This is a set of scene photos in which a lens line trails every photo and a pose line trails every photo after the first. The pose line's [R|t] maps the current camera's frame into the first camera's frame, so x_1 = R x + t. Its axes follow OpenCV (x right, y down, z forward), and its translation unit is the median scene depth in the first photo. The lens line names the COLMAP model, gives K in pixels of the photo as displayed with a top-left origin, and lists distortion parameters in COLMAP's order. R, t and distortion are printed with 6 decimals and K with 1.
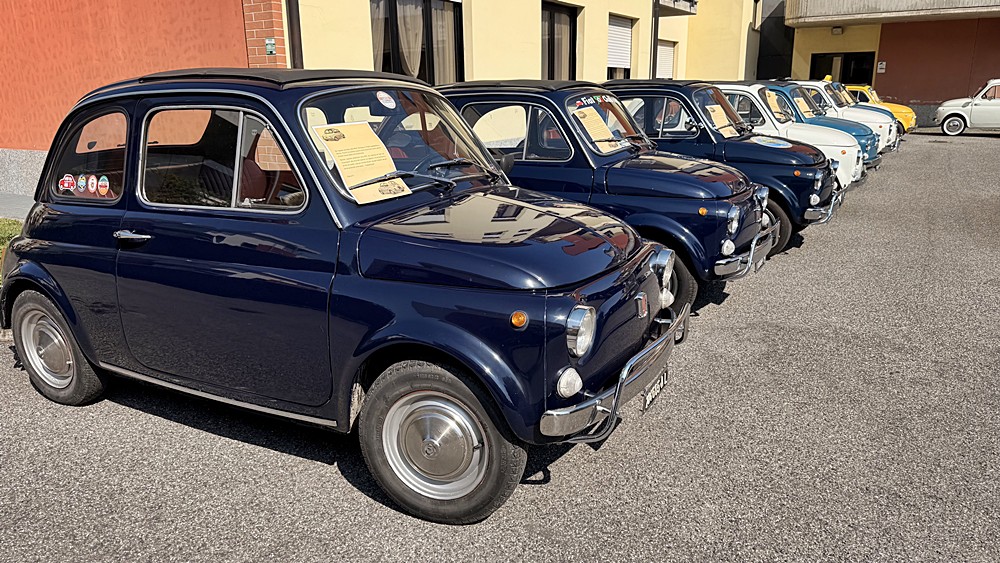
lens RADIAL K [[721.8, 0, 500.0], [0, 721.8, 281.5], [0, 0, 1]] dist [-0.001008, -0.004395]
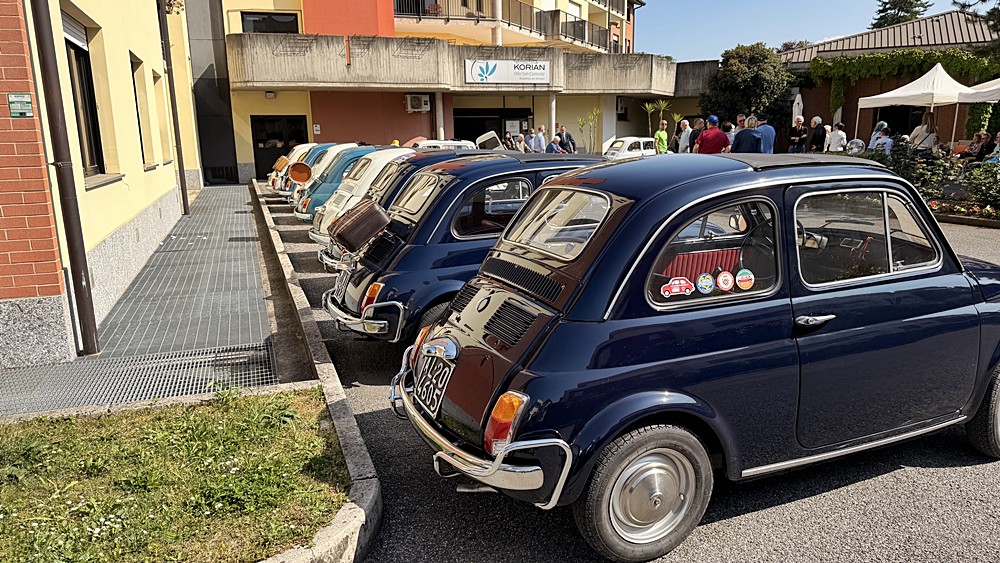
lens RADIAL K [[700.3, 0, 502.8], [0, 700.3, 292.9], [0, 0, 1]] dist [0.086773, -0.134062]
pose [[0.641184, -0.163919, 0.749676, -0.482862], [0.205207, 0.977968, 0.038326, -0.072106], [-0.739441, 0.129265, 0.660695, 0.208882]]
